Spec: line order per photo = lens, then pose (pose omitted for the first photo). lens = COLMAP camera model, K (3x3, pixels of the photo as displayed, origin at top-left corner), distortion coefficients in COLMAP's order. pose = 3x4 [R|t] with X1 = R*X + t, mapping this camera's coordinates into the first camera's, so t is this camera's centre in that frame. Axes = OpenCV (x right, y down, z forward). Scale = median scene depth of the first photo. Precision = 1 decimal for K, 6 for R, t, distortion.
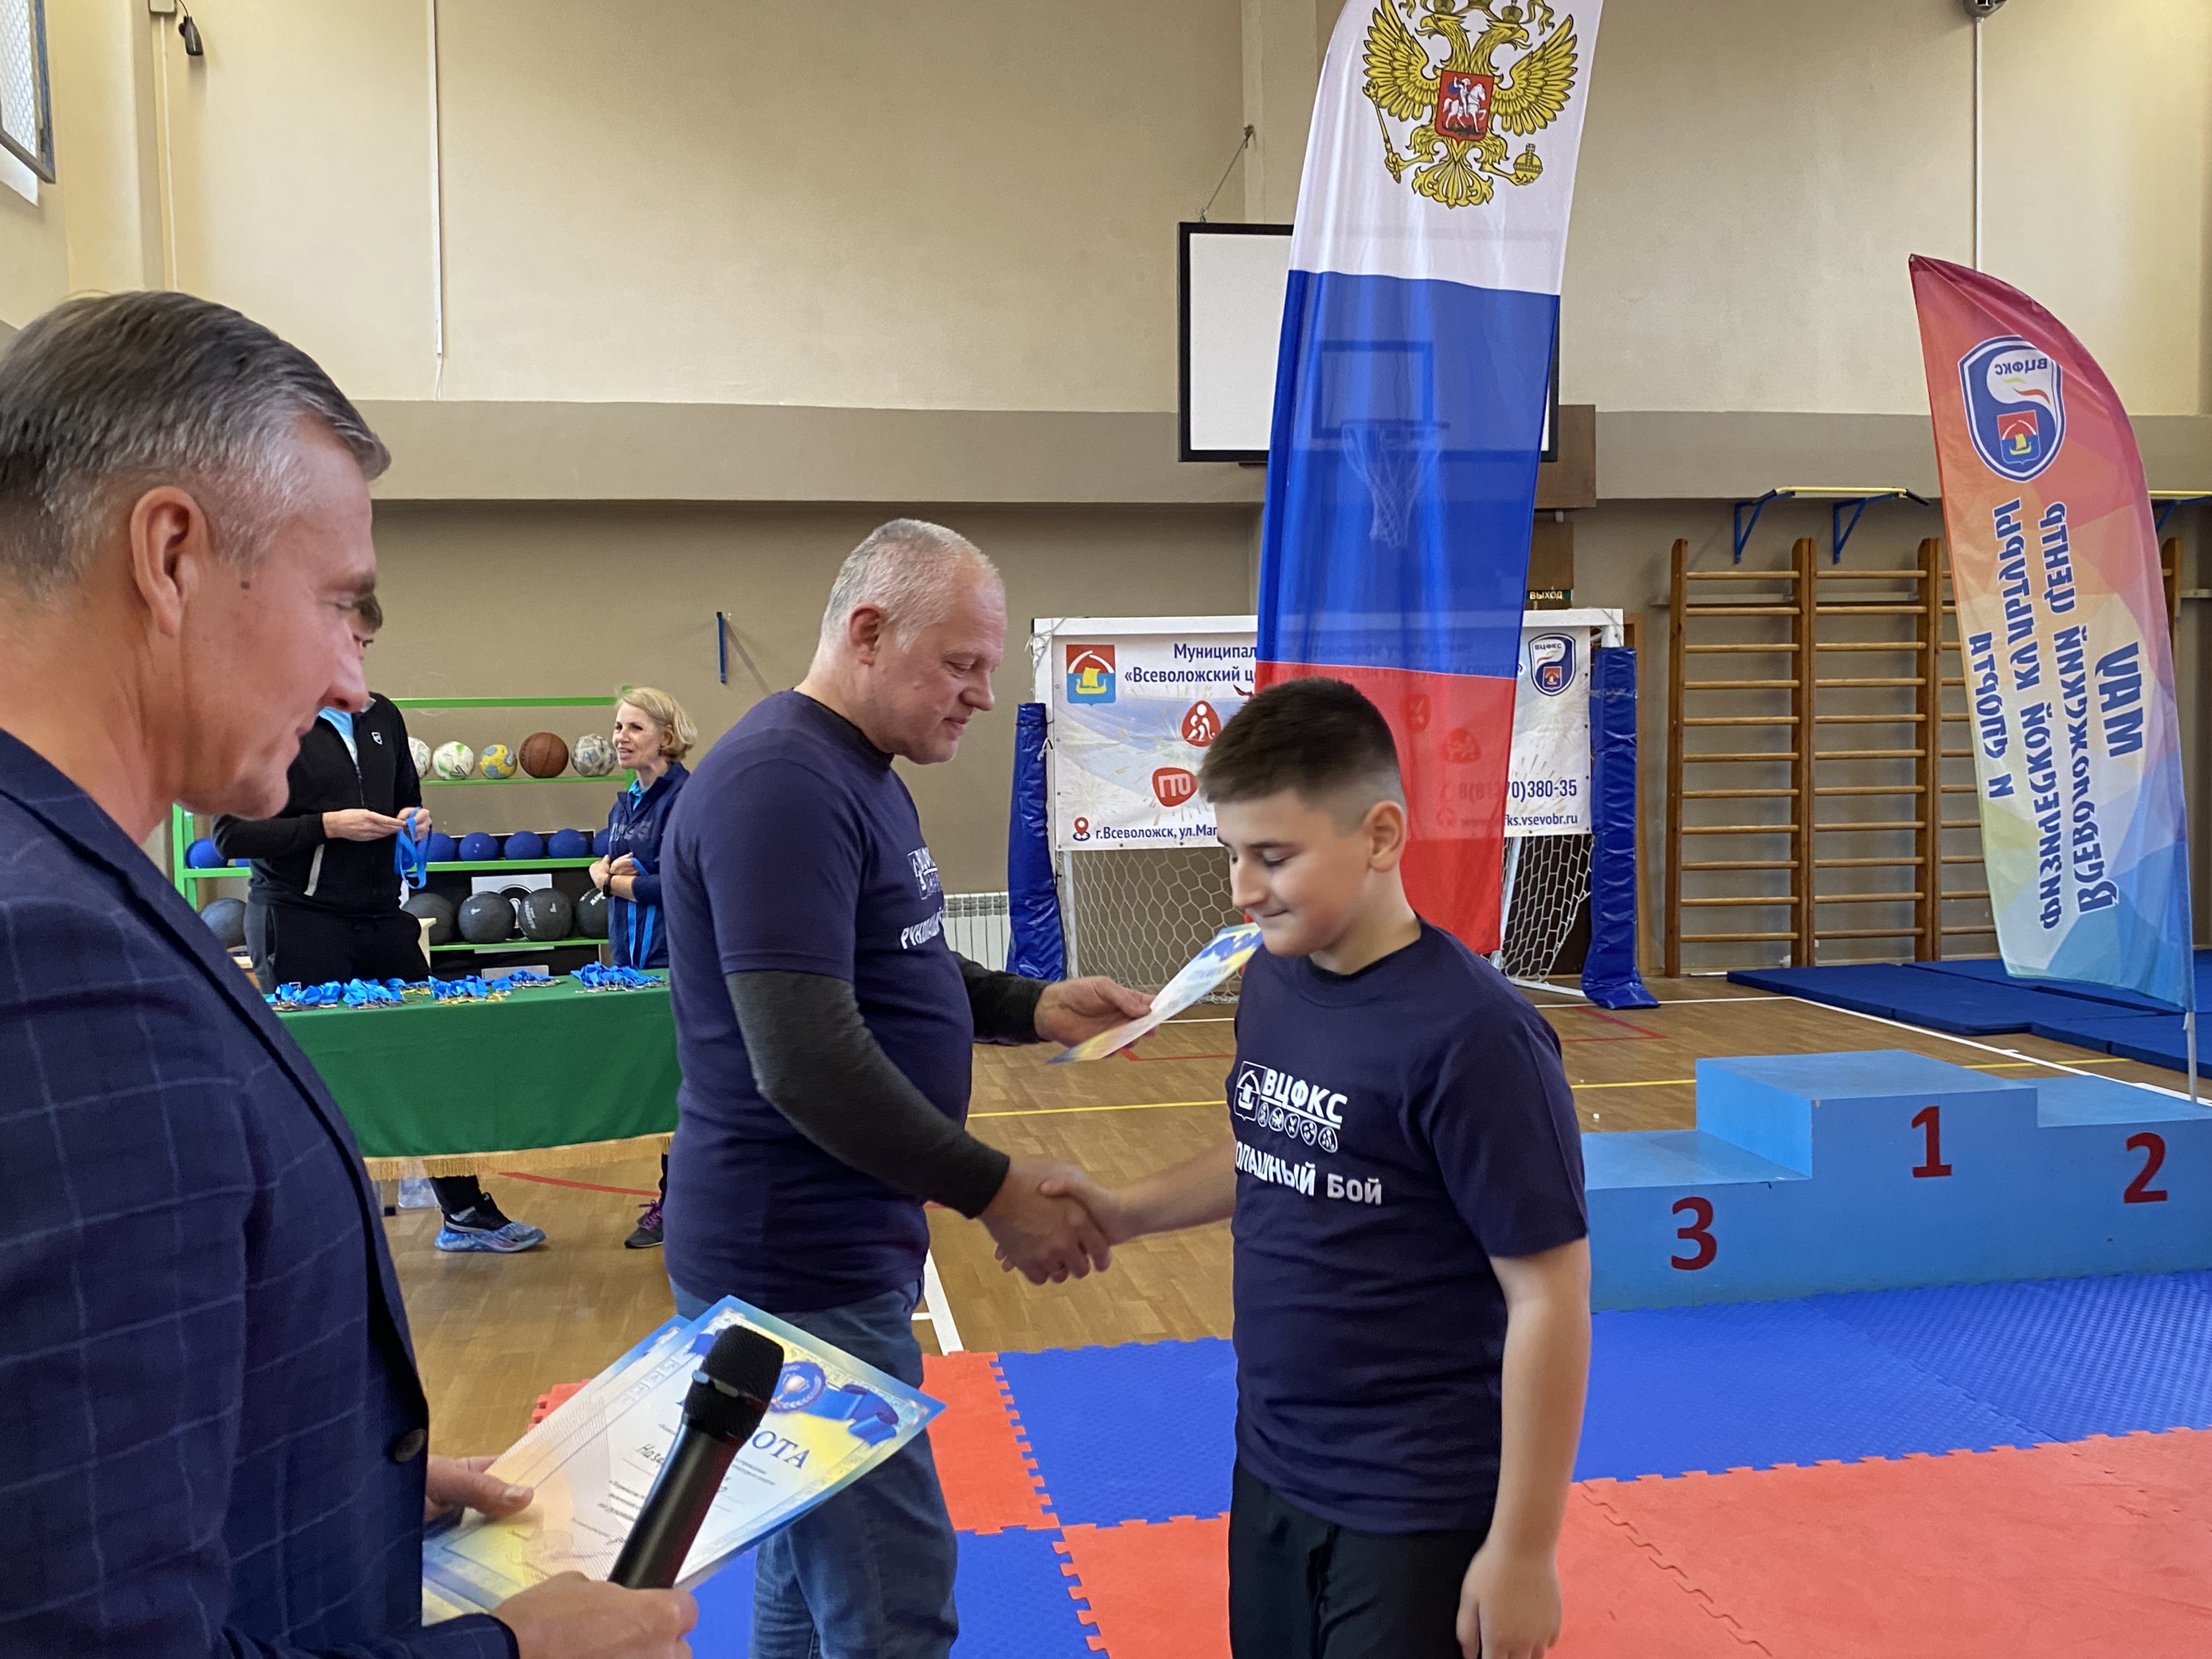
lens RADIAL K [[1982.5, 0, 1056.9], [0, 1982.5, 817.5], [0, 0, 1]] dist [0.098497, -0.224612]
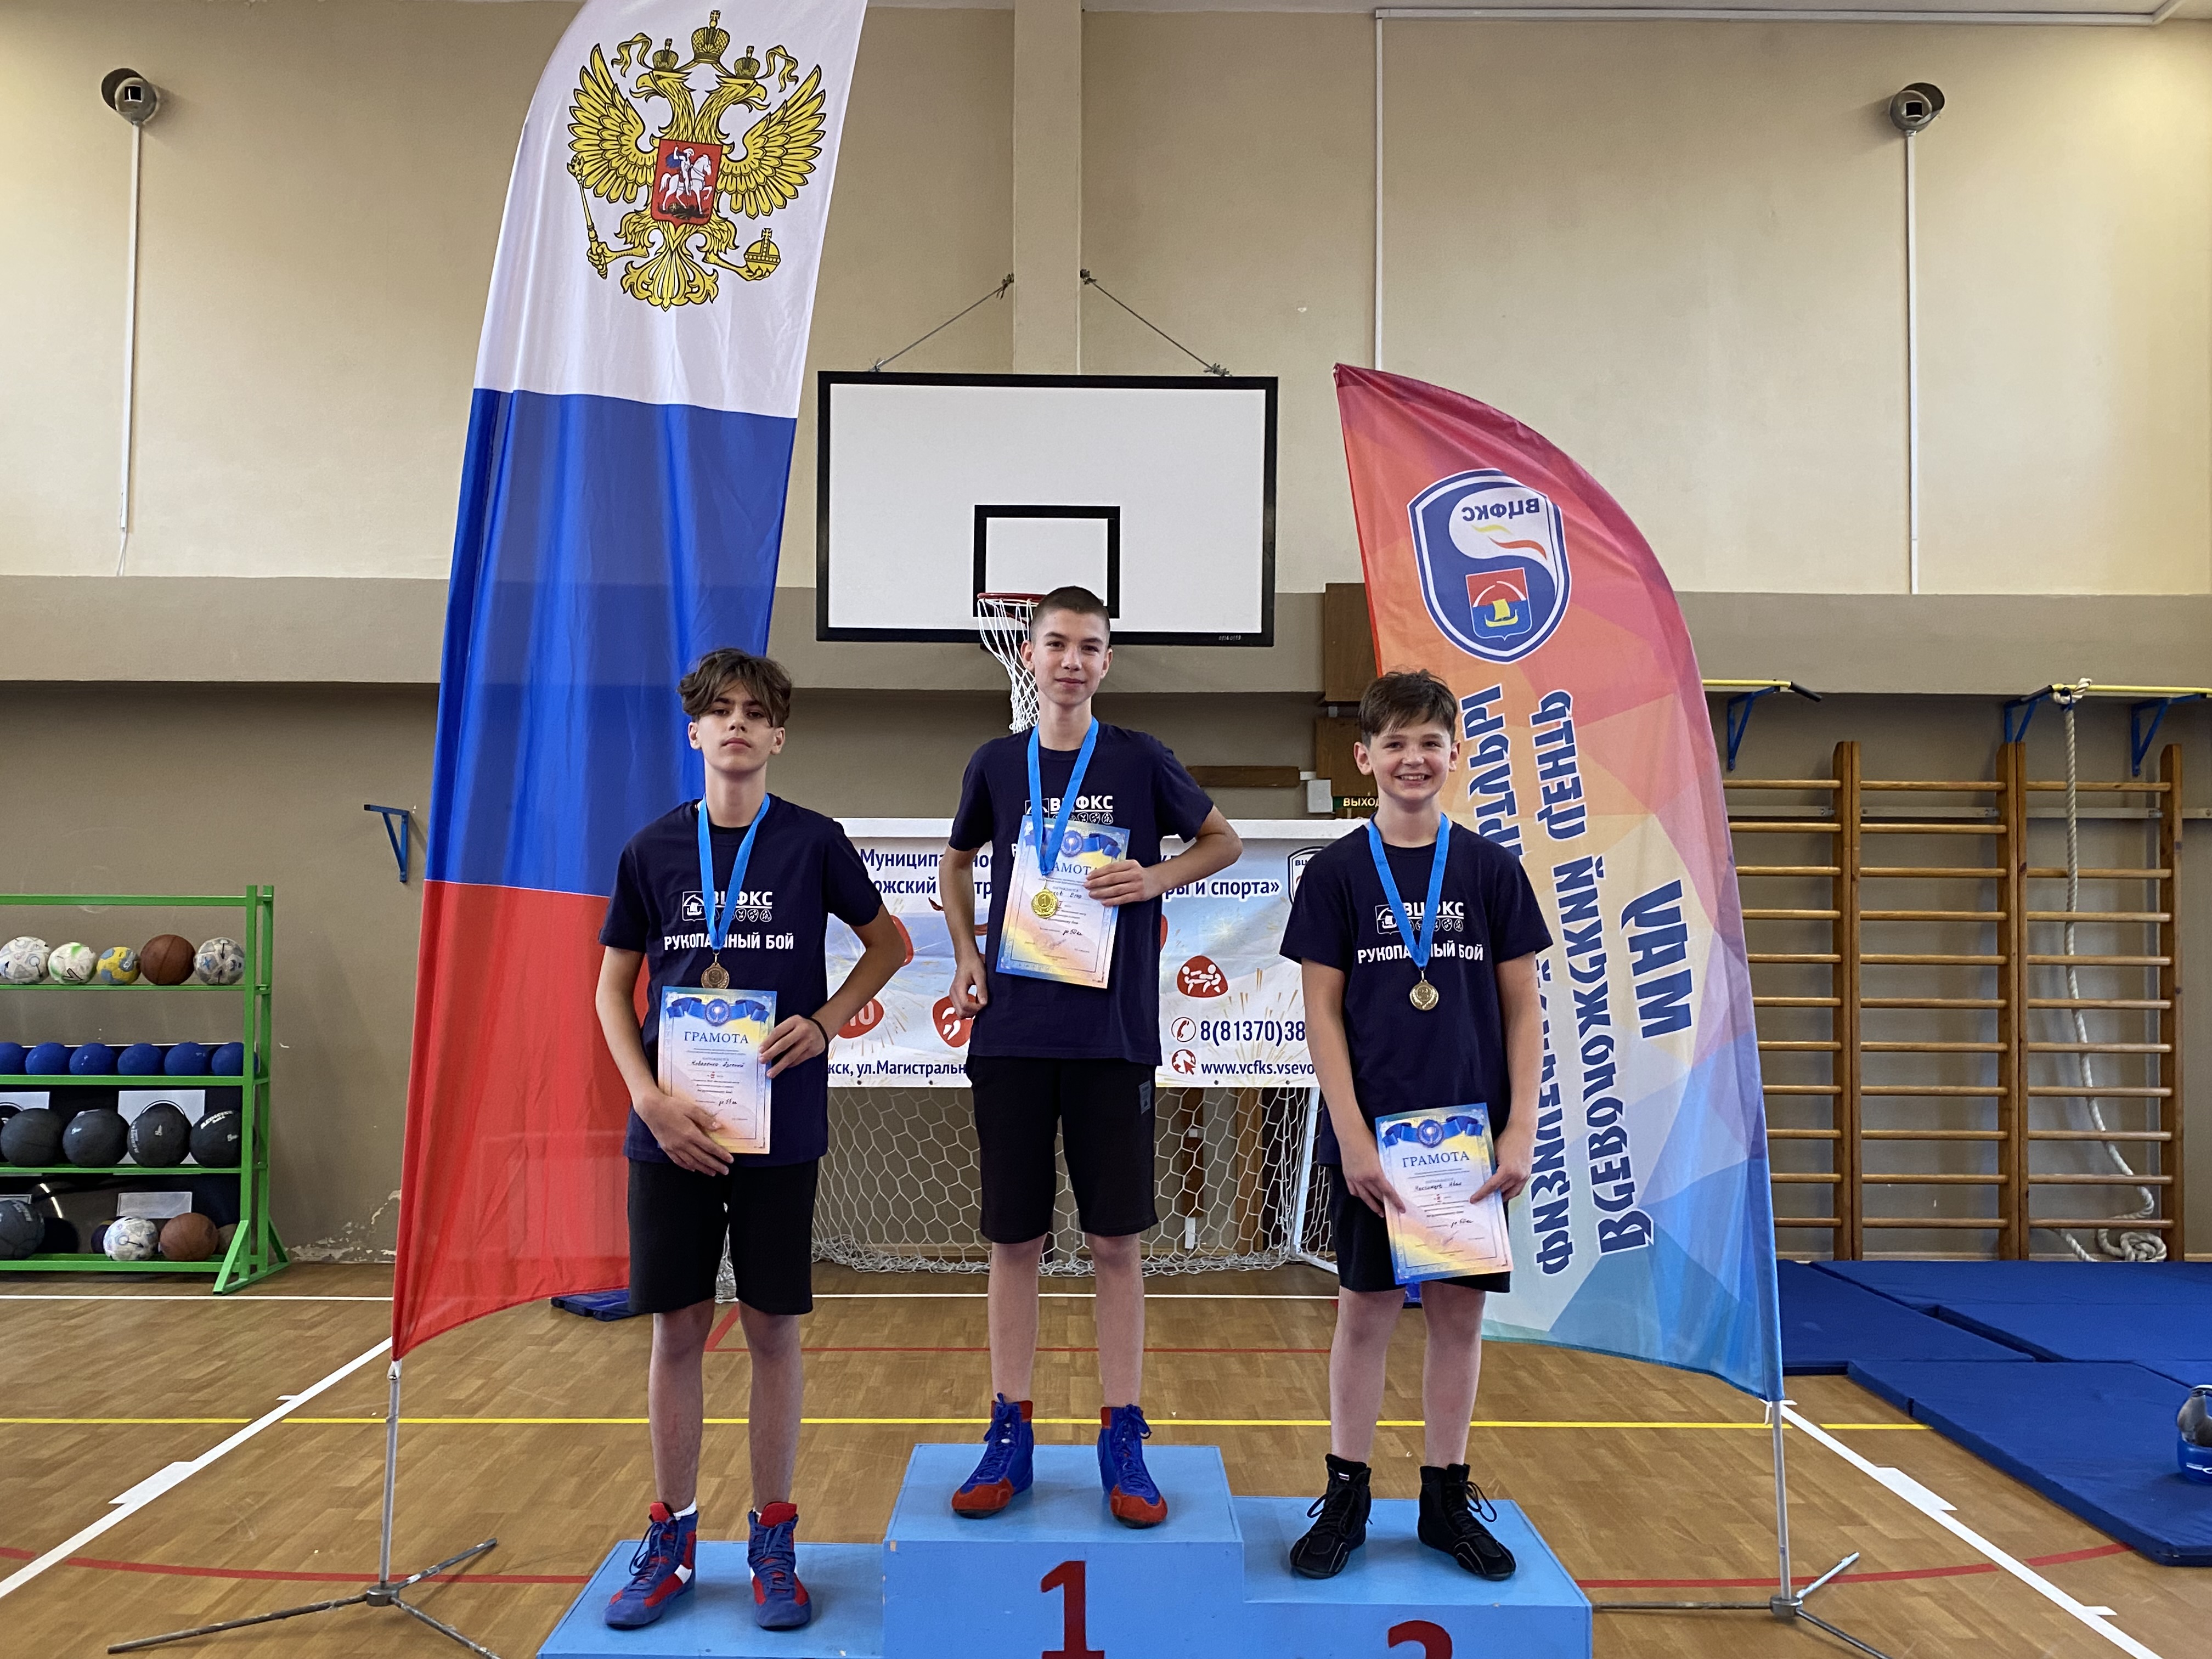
lens RADIAL K [[1958.3, 0, 1073.9], [0, 1958.3, 835.9], [0, 0, 1]] dist [0.094029, -0.172402]
pose [[0.985938, 0.019063, -0.166018, 0.438739], [-0.033548, 0.995825, -0.084890, -0.035301], [0.163707, 0.089266, 0.982462, 0.256365]]
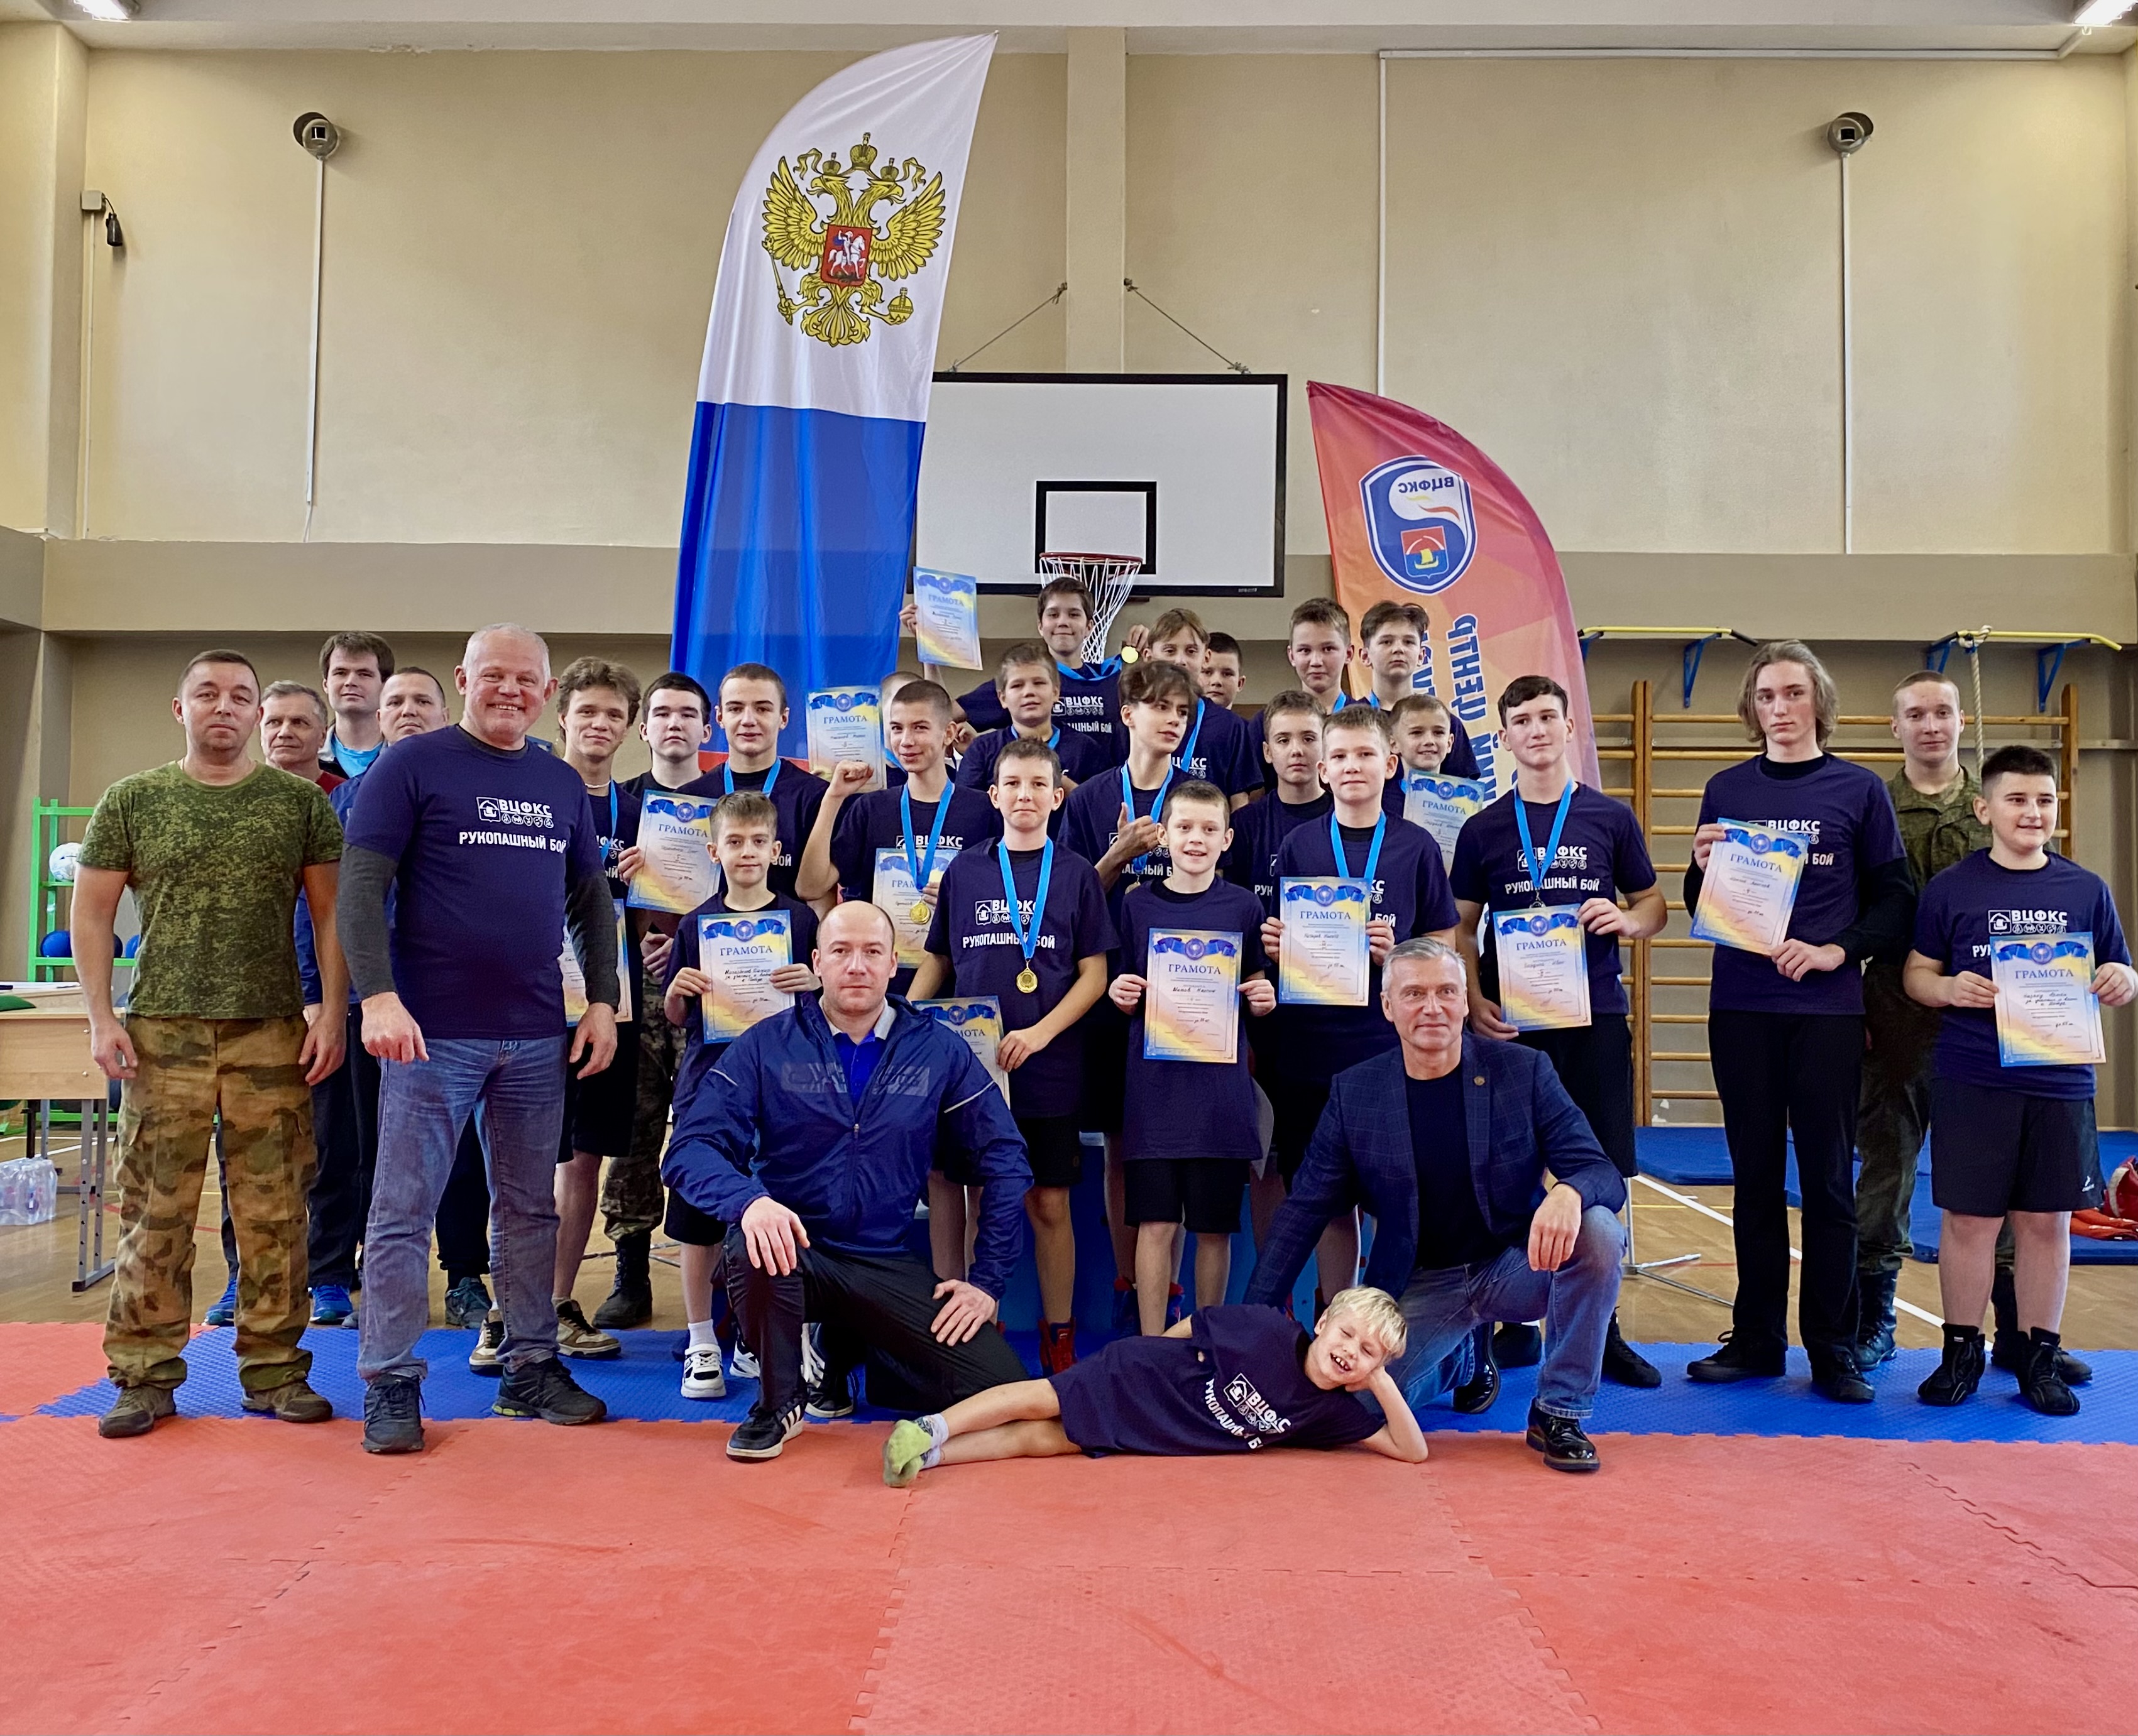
lens RADIAL K [[2119.1, 0, 1067.4], [0, 2119.1, 834.7], [0, 0, 1]] dist [0.183212, -0.483647]
pose [[0.981943, 0.020042, -0.188113, 0.499567], [-0.036578, 0.995722, -0.084847, 0.056110], [0.185607, 0.090195, 0.978476, -0.104042]]
